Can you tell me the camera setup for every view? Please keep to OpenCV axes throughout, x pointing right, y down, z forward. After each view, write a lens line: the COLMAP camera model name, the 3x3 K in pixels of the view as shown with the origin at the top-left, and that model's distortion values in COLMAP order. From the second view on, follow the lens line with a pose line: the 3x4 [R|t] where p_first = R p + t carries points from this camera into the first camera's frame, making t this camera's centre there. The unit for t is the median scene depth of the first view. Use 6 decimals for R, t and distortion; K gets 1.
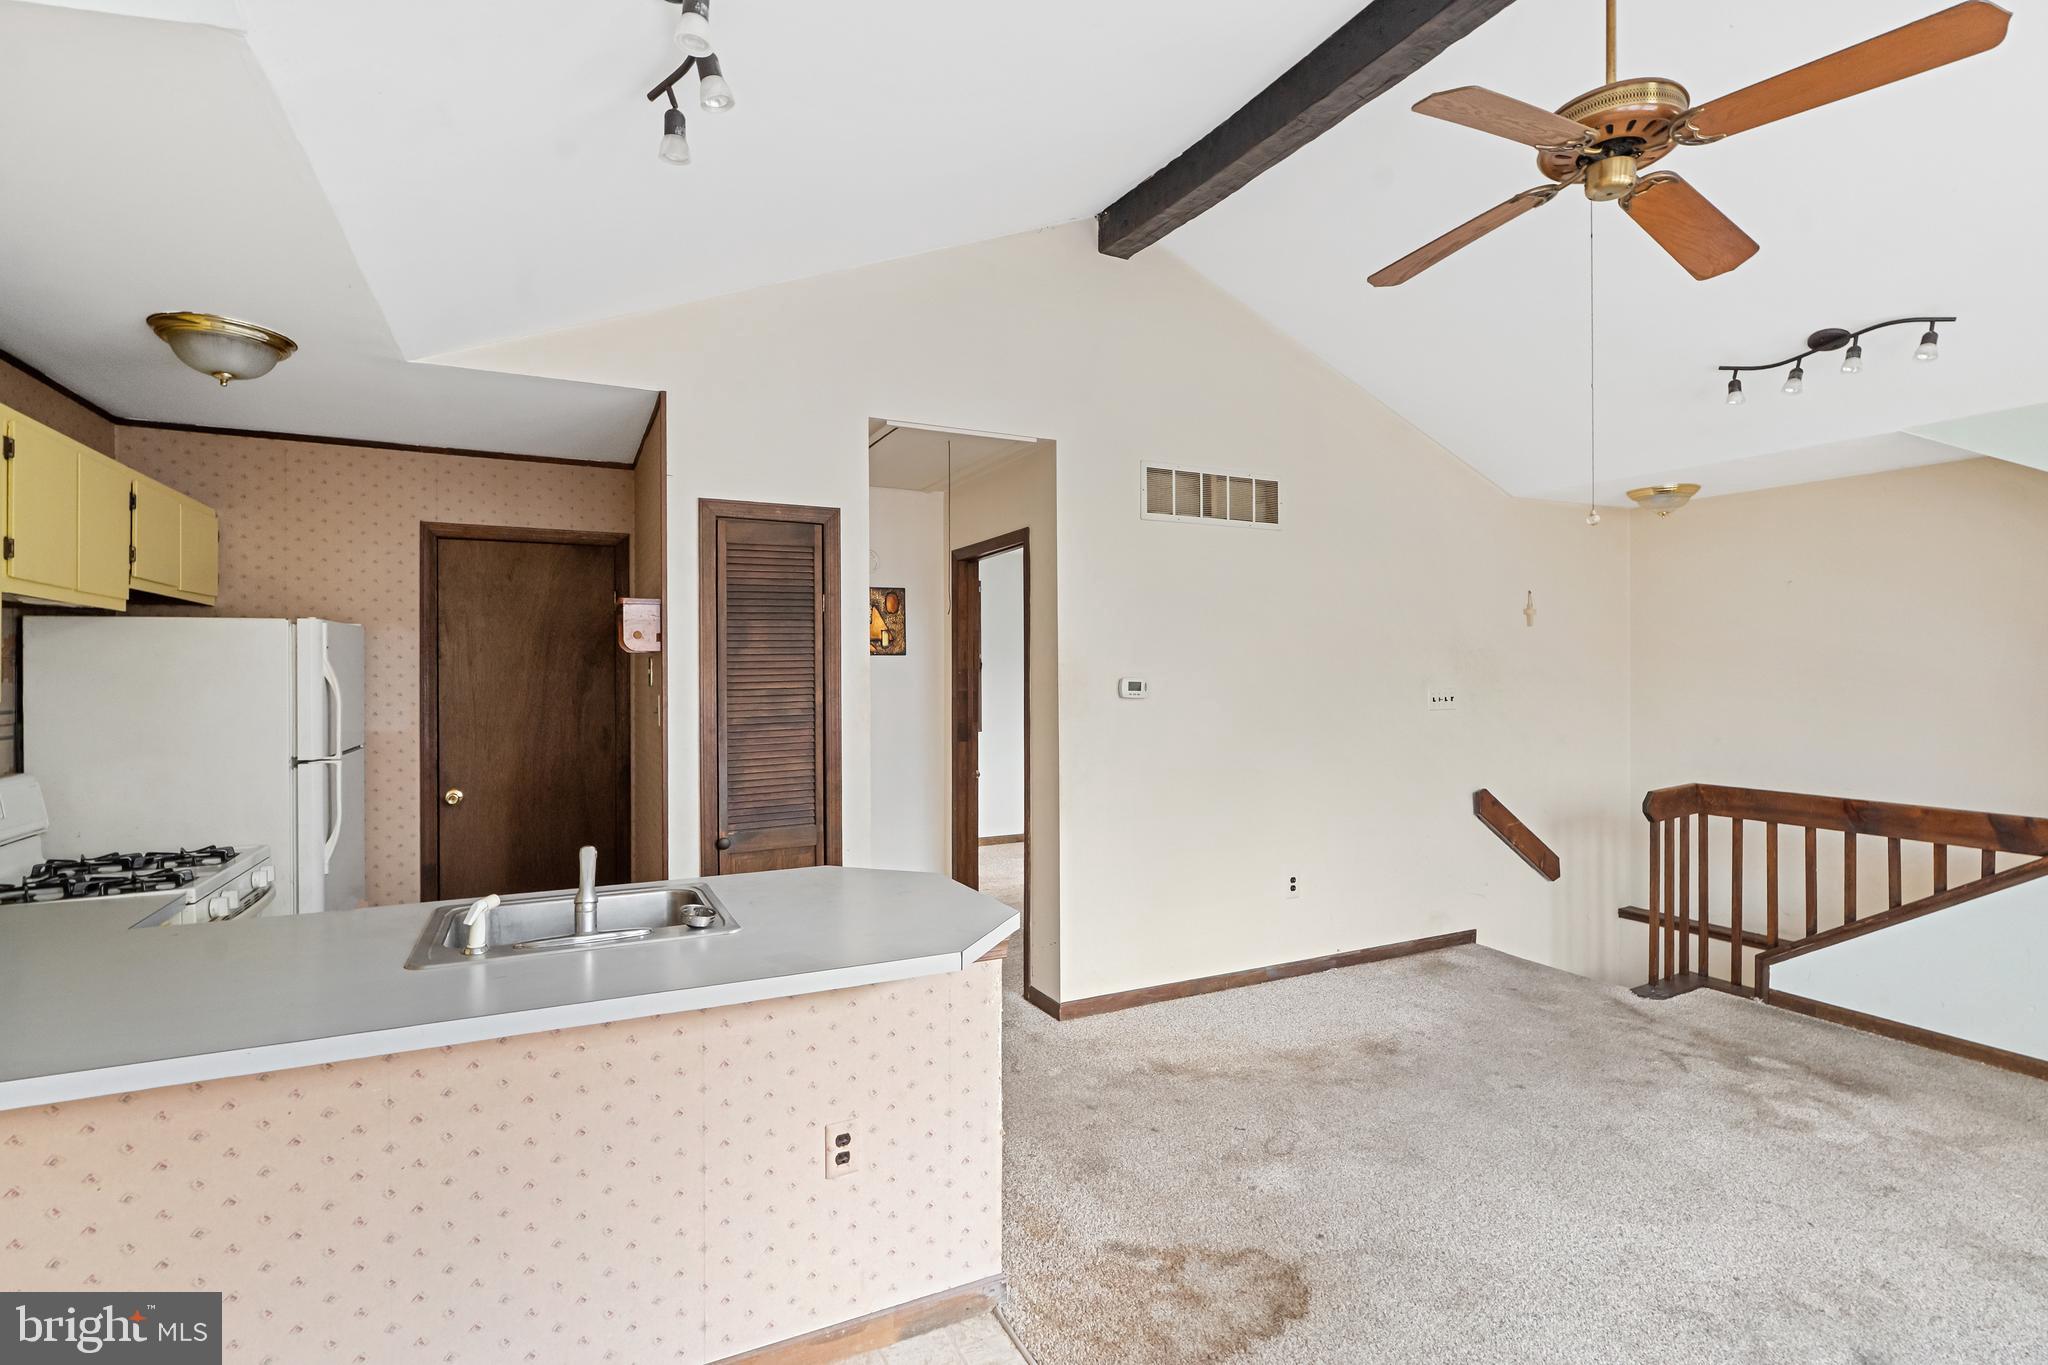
lens RADIAL K [[936.9, 0, 1013.9], [0, 936.9, 669.5], [0, 0, 1]] dist [-0.009364, 0.001271]
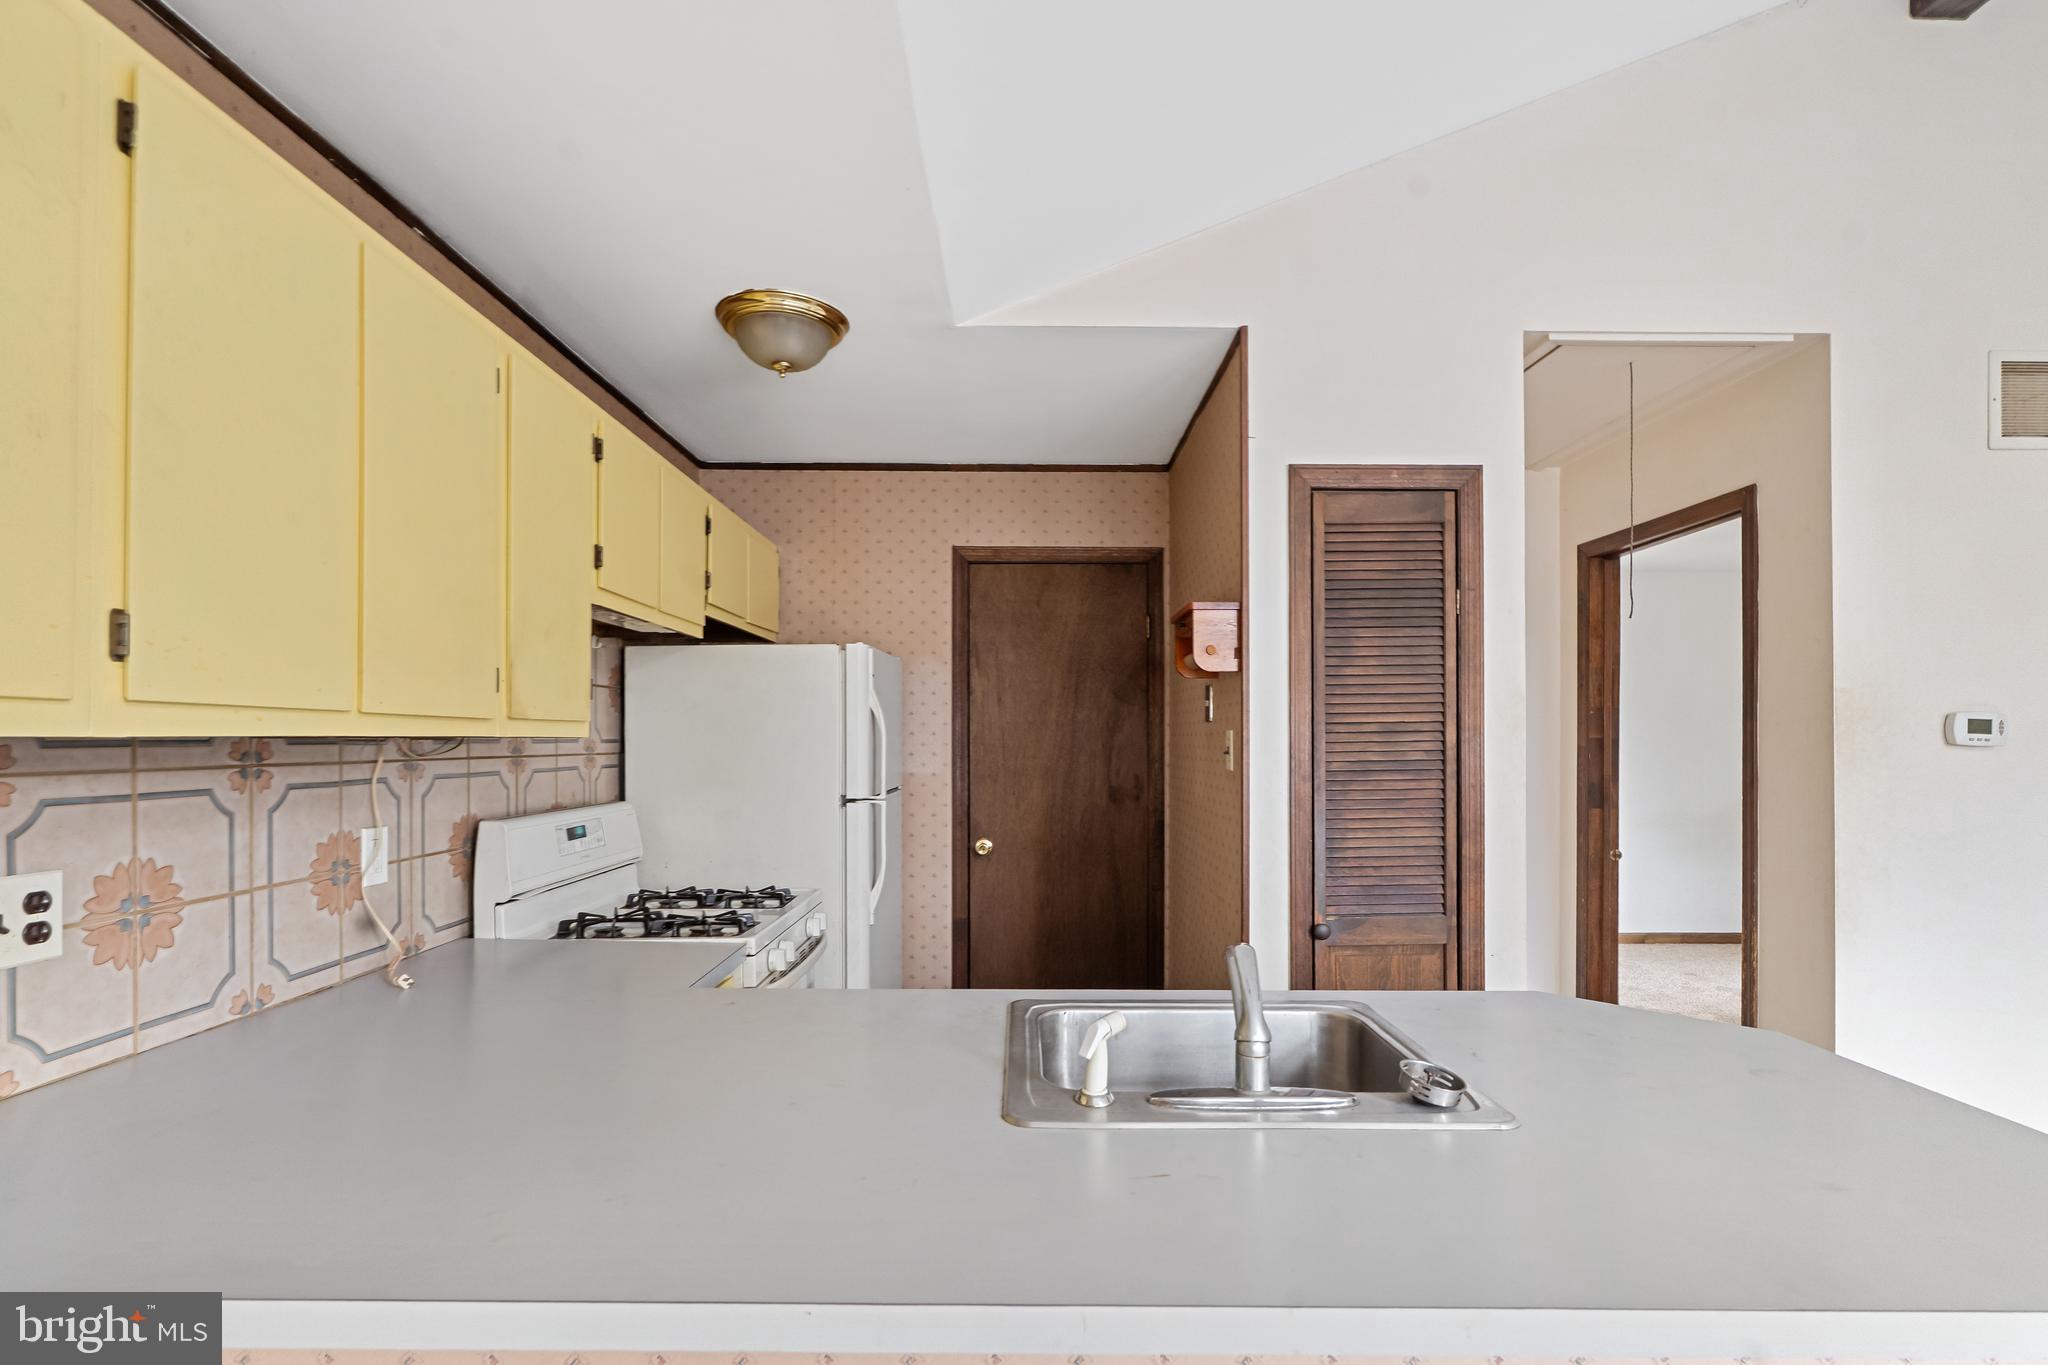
lens RADIAL K [[936.9, 0, 1019.1], [0, 936.9, 743.8], [0, 0, 1]] dist [-0.009364, 0.001271]
pose [[0.896254, 0.007997, -0.443469, -0.196020], [-0.003588, 0.999935, 0.010779, 0.030931], [0.443527, -0.008070, 0.896225, 0.235541]]
